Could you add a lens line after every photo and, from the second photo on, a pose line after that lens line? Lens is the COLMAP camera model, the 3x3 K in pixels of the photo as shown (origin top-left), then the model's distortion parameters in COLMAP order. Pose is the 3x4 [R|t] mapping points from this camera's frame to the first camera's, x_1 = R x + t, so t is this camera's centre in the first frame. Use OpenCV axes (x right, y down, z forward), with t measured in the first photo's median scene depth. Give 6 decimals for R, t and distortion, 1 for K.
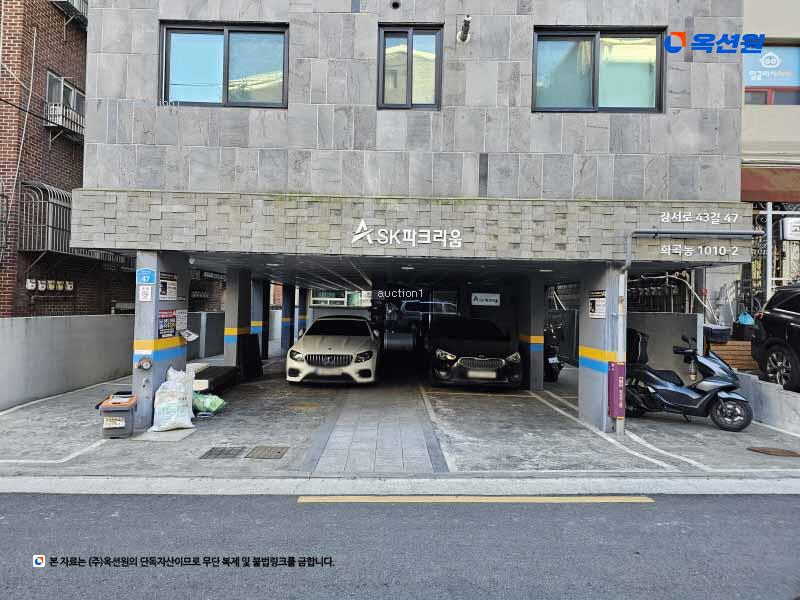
lens RADIAL K [[527.7, 0, 373.4], [0, 527.7, 297.2], [0, 0, 1]] dist [0.060293, -0.059944]
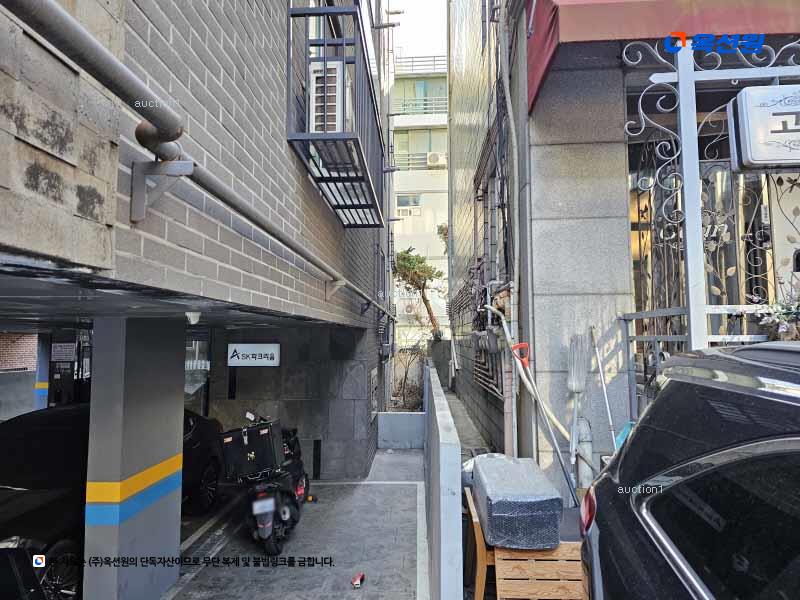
lens RADIAL K [[530.0, 0, 381.9], [0, 530.0, 295.7], [0, 0, 1]] dist [0.067156, -0.058568]
pose [[0.999070, -0.030041, -0.030930, 0.782605], [0.027982, 0.997493, -0.064995, -0.037369], [0.032805, 0.064069, 0.997406, 0.960310]]
